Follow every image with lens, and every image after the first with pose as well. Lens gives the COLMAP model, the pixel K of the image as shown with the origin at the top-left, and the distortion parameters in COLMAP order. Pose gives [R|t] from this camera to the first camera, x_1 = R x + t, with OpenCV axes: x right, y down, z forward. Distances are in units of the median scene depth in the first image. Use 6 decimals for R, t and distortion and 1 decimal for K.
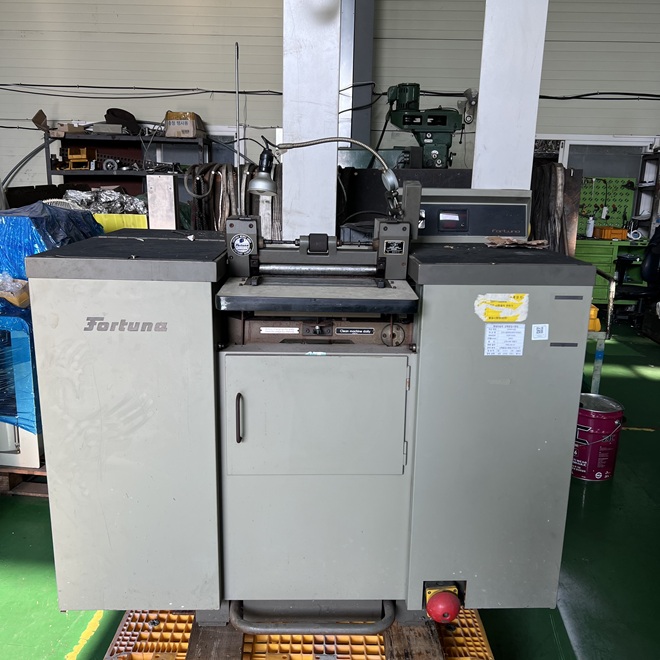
lens RADIAL K [[666.2, 0, 333.4], [0, 666.2, 333.2], [0, 0, 1]] dist [0.023535, 0.000000]
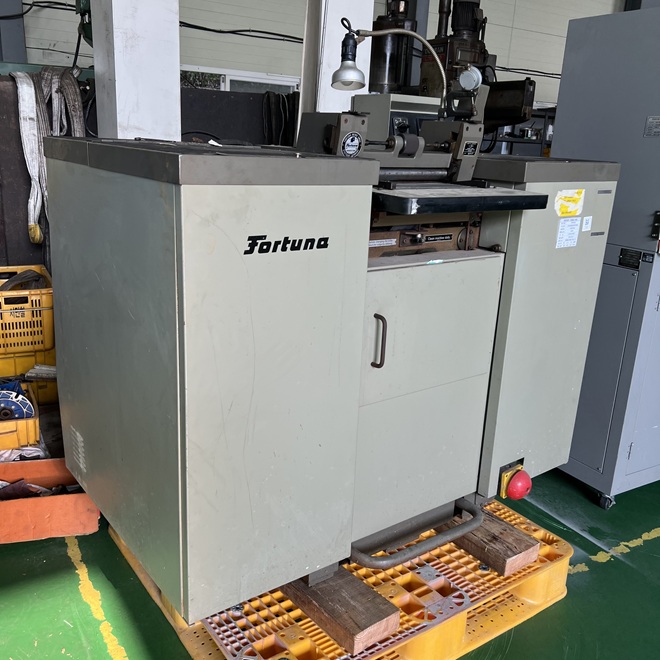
lens RADIAL K [[666.2, 0, 321.9], [0, 666.2, 338.9], [0, 0, 1]] dist [0.023535, 0.000000]
pose [[0.817290, -0.152736, 0.555615, -0.668241], [0.104310, 0.987516, 0.118028, 0.009735], [-0.566707, -0.038507, 0.823019, 0.288286]]
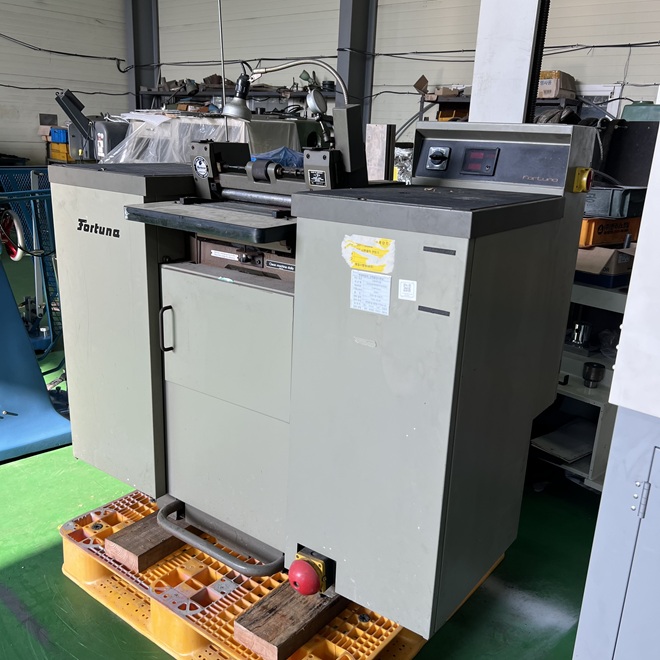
lens RADIAL K [[666.2, 0, 334.2], [0, 666.2, 339.0], [0, 0, 1]] dist [0.023535, 0.000000]
pose [[0.785208, 0.195536, -0.587549, 0.669592], [-0.170102, 0.980444, 0.098965, -0.007838], [0.595410, 0.022235, 0.803114, 0.281699]]
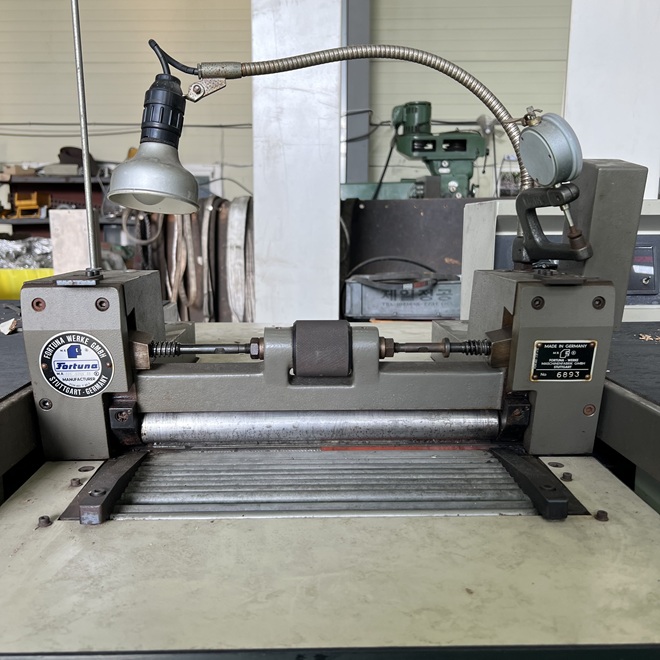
lens RADIAL K [[666.2, 0, 322.9], [0, 666.2, 333.2], [0, 0, 1]] dist [0.023535, 0.000000]
pose [[0.999792, -0.020301, -0.001789, -0.020954], [0.020120, 0.997208, -0.071915, -0.118511], [0.003244, 0.071864, 0.997409, 0.667132]]
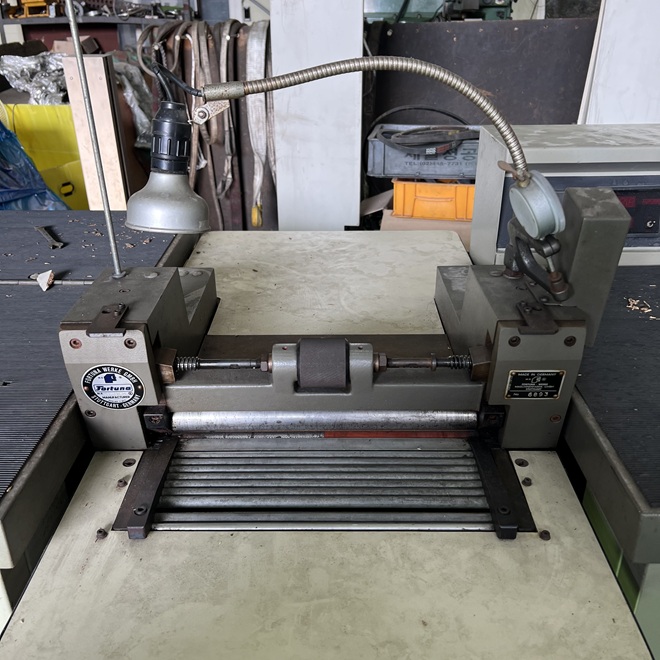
lens RADIAL K [[666.2, 0, 322.0], [0, 666.2, 323.6], [0, 0, 1]] dist [0.023535, 0.000000]
pose [[0.998546, -0.011404, -0.052687, -0.003323], [0.022798, 0.974998, 0.221041, -0.236837], [0.048849, -0.221921, 0.973840, 0.636704]]
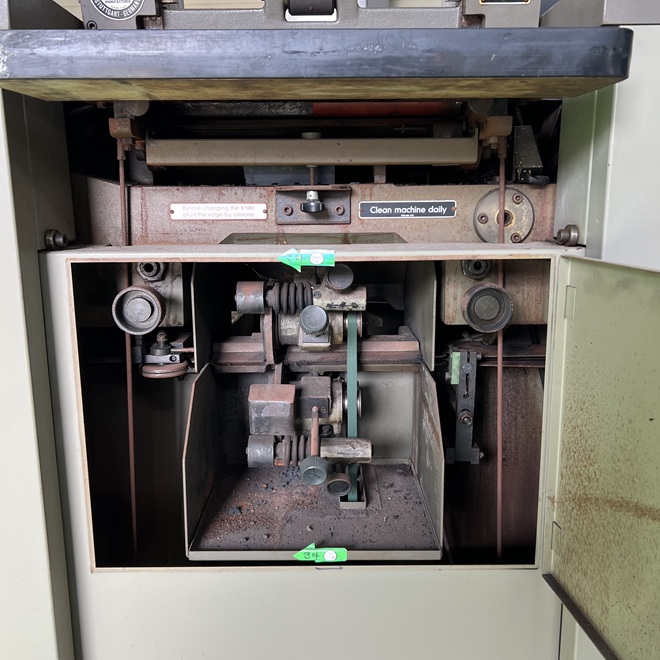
lens RADIAL K [[666.2, 0, 323.9], [0, 666.2, 330.3], [0, 0, 1]] dist [0.023535, 0.000000]
pose [[0.998947, -0.018716, -0.041894, -0.002062], [0.016475, 0.998447, -0.053227, 0.088945], [0.042825, 0.052481, 0.997703, 0.602136]]
